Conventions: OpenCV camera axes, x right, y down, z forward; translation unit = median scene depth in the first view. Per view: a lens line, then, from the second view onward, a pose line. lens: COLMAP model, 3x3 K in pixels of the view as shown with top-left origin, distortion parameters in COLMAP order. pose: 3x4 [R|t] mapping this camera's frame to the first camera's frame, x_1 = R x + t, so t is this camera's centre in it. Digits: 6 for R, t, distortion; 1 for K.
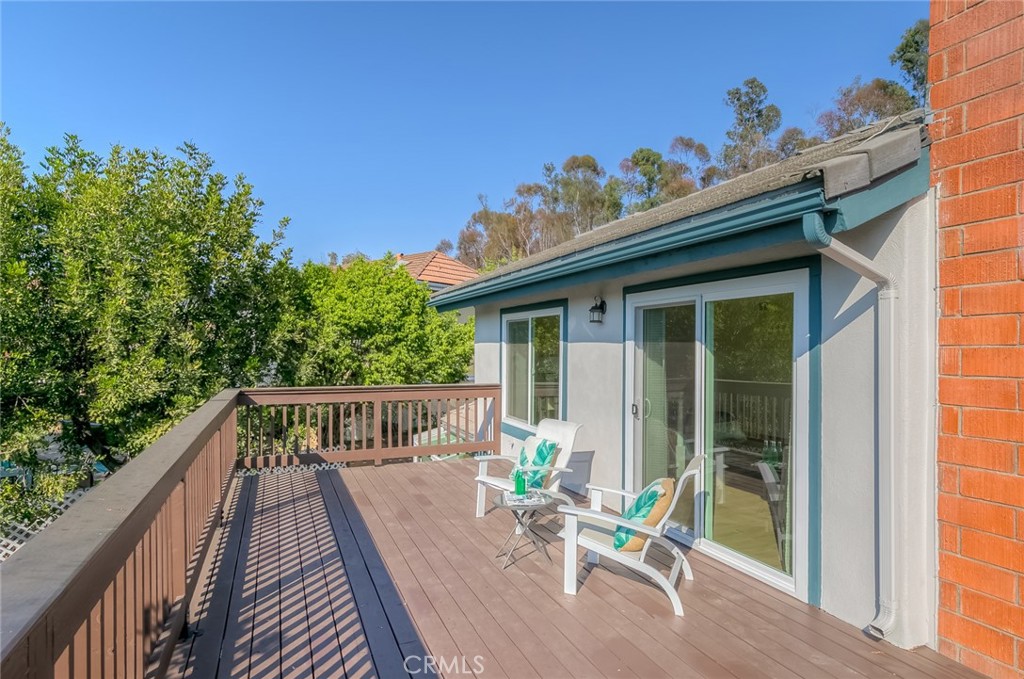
lens RADIAL K [[544.0, 0, 514.5], [0, 544.0, 343.3], [0, 0, 1]] dist [0.000256, -0.000072]
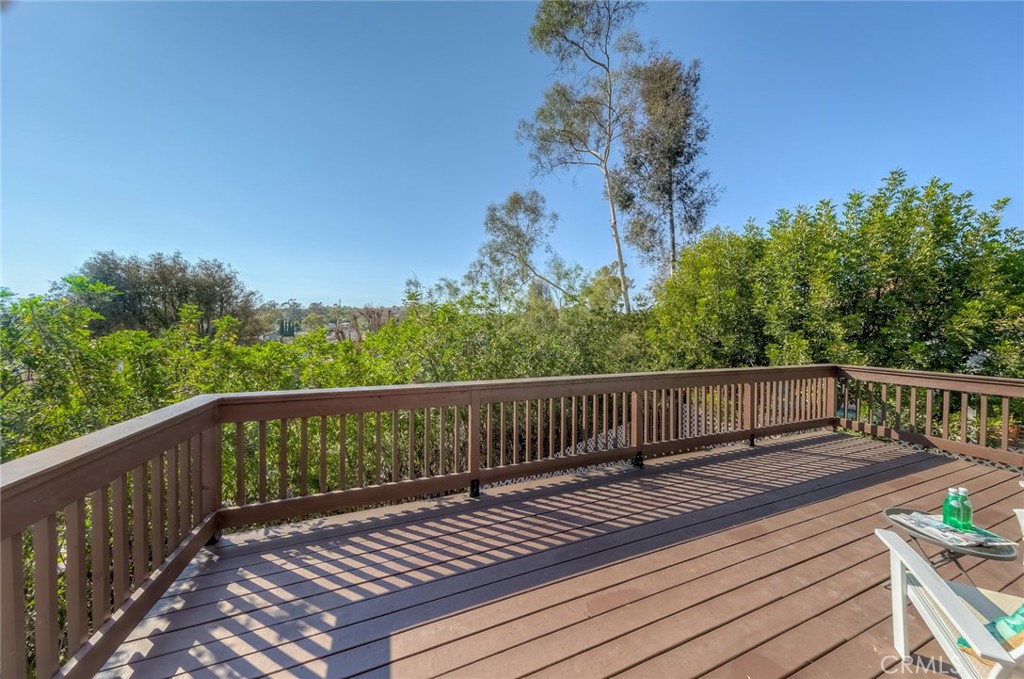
lens RADIAL K [[324.2, 0, 514.9], [0, 324.2, 335.9], [0, 0, 1]] dist [0.000154, 0.000026]
pose [[-0.052971, 0.020421, -0.998387, 0.303357], [0.001109, 0.999791, 0.020390, -0.003086], [0.998595, -0.000027, -0.052983, 0.247964]]
